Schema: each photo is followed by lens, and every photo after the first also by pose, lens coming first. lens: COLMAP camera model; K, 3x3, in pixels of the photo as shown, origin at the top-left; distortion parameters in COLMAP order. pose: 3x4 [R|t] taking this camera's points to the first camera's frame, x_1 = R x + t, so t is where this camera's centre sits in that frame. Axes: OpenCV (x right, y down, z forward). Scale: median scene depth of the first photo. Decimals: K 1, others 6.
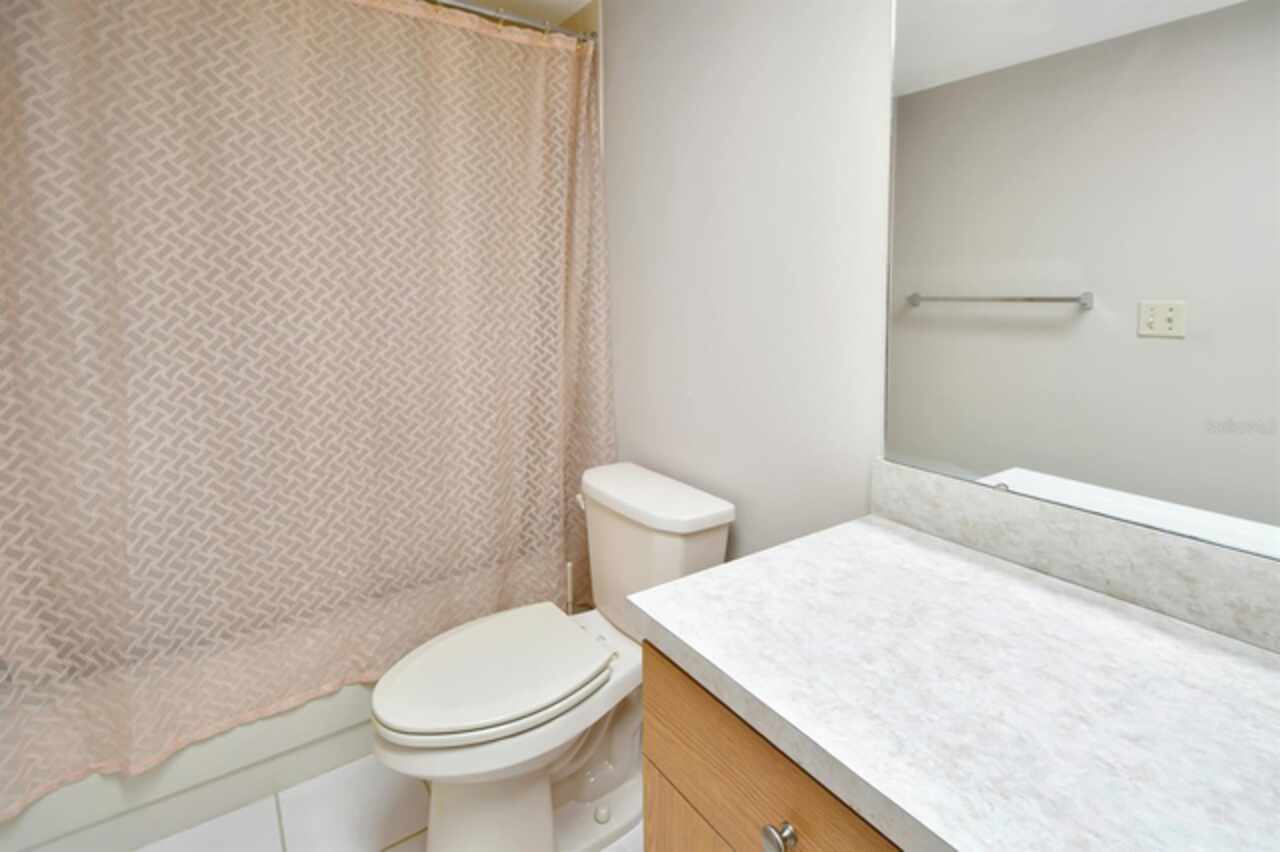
lens RADIAL K [[583.5, 0, 616.0], [0, 583.5, 398.4], [0, 0, 1]] dist [0.001581, -0.000245]
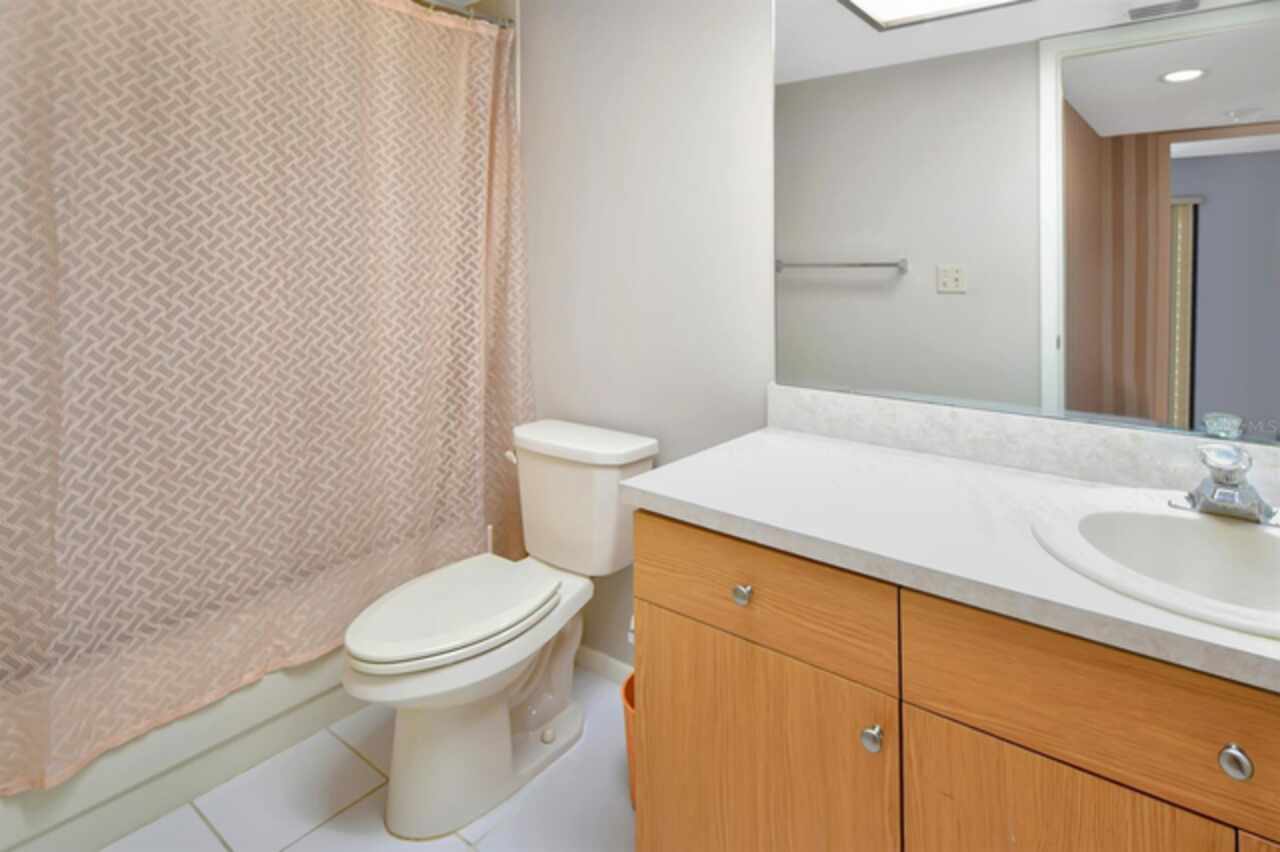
lens RADIAL K [[681.4, 0, 640.0], [0, 681.4, 426.0], [0, 0, 1]] dist [-0.004297, 0.000285]
pose [[0.956989, -0.072901, 0.280816, -0.203868], [0.056481, 0.996211, 0.066140, 0.055889], [-0.284573, -0.047434, 0.957480, -0.300321]]
